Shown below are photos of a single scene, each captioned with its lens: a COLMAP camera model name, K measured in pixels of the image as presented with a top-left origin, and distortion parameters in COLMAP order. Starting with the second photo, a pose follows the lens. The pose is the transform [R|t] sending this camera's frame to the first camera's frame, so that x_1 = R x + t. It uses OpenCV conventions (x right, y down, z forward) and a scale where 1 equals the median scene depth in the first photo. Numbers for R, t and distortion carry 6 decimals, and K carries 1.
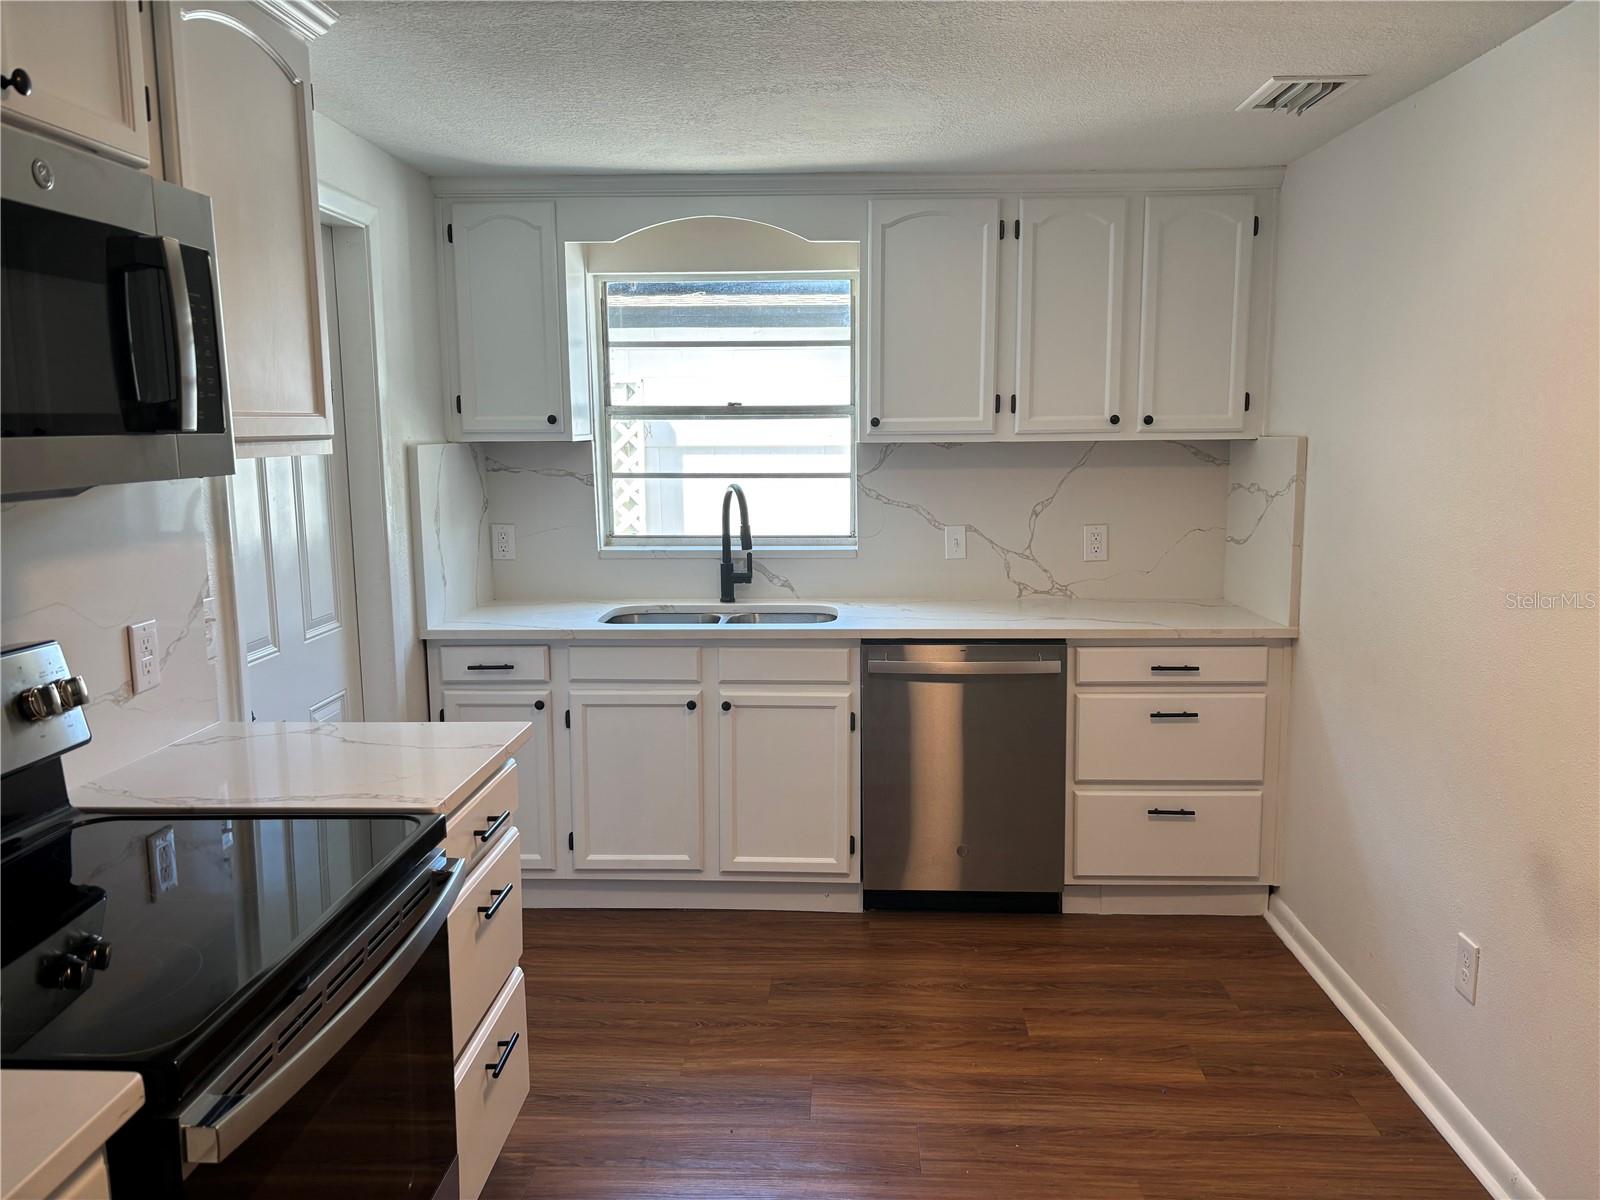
lens RADIAL K [[1211.9, 0, 799.3], [0, 1211.9, 601.0], [0, 0, 1]] dist [0.028331, -0.002293]
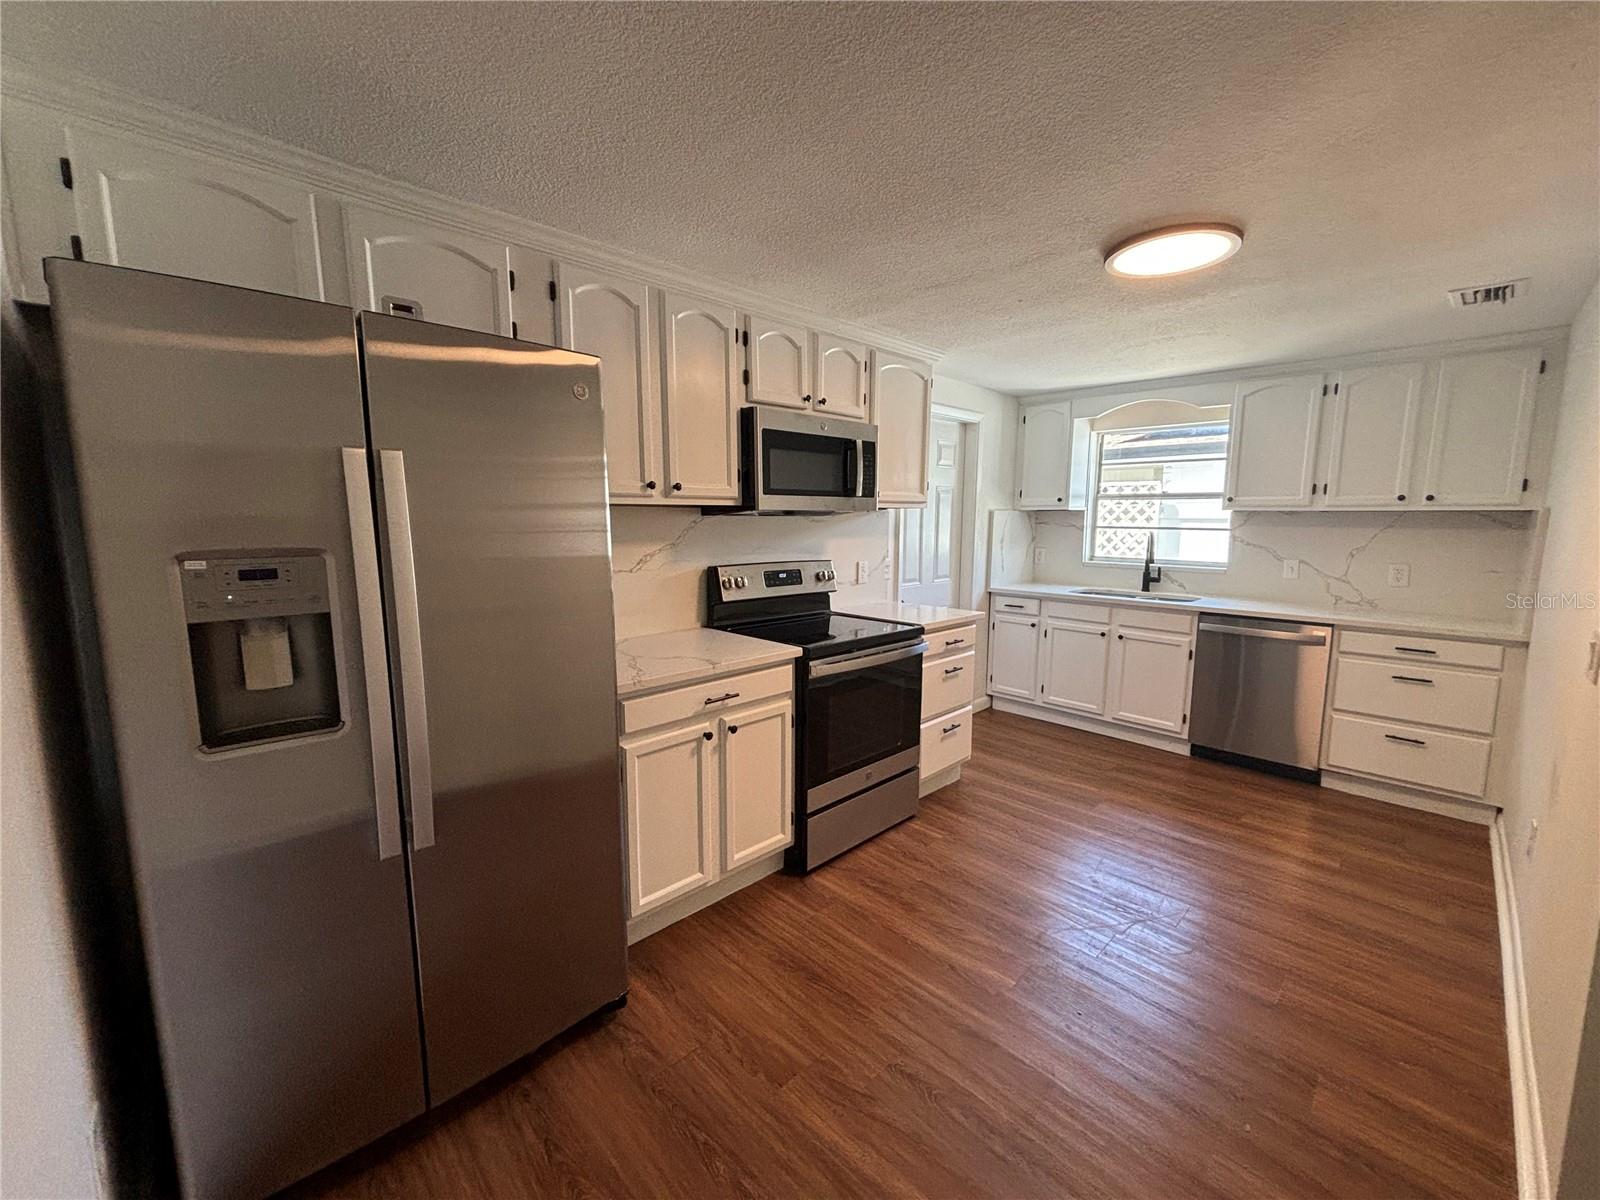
lens RADIAL K [[641.8, 0, 800.6], [0, 641.8, 598.5], [0, 0, 1]] dist [0.012205, -0.000778]
pose [[0.734266, 0.100256, -0.671417, 0.264441], [-0.108017, 0.993689, 0.030250, 0.046168], [0.670213, 0.050313, 0.740462, -0.180223]]
